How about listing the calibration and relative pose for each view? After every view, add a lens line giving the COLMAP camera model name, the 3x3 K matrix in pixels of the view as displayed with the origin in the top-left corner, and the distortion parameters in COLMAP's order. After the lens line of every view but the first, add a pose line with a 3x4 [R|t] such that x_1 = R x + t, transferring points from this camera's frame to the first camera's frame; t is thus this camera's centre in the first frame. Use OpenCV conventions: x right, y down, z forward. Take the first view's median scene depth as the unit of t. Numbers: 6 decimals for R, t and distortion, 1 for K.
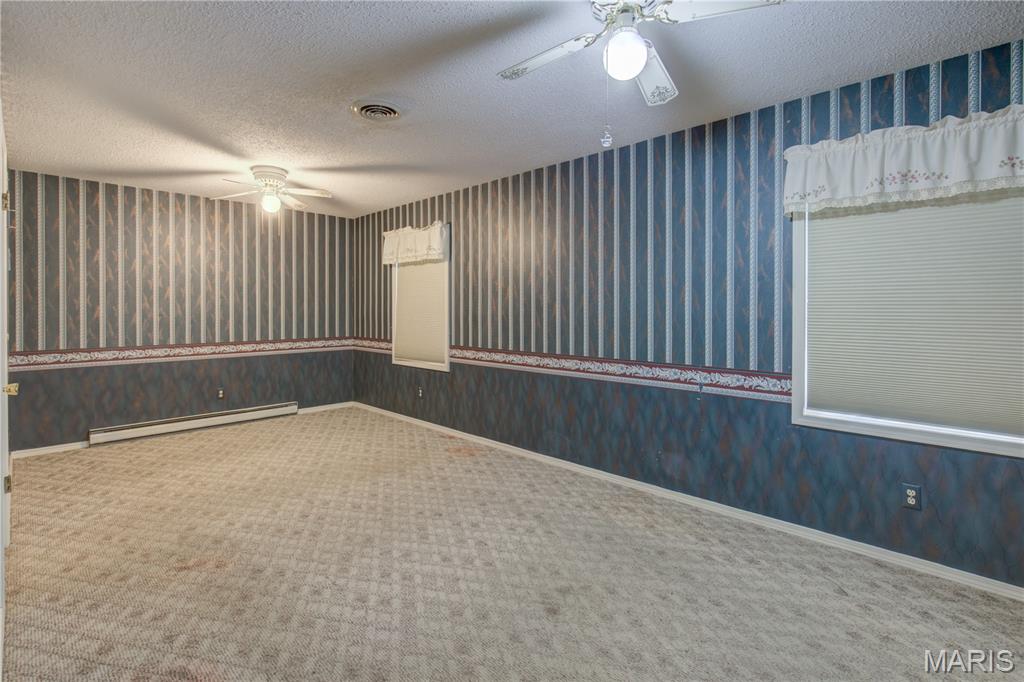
lens RADIAL K [[472.1, 0, 514.3], [0, 472.1, 307.5], [0, 0, 1]] dist [-0.001195, -0.000100]
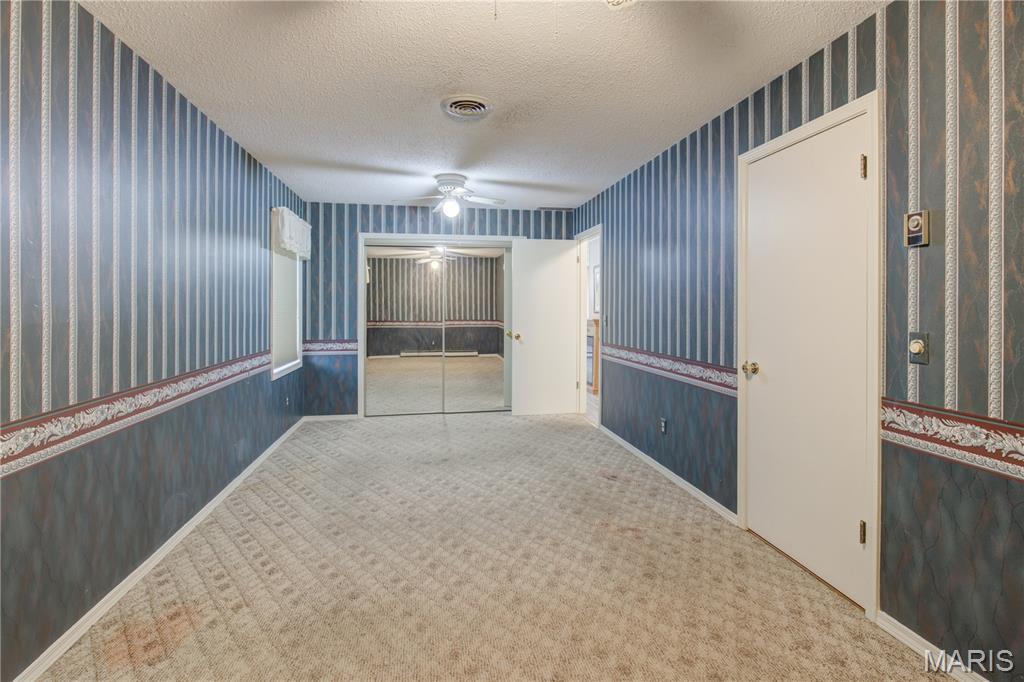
lens RADIAL K [[472.1, 0, 514.3], [0, 472.1, 307.5], [0, 0, 1]] dist [-0.001195, -0.000100]
pose [[-0.804581, 0.001435, 0.593842, -1.009945], [0.002731, 0.999995, 0.001285, 0.004416], [-0.593837, 0.002655, -0.804581, 1.840951]]
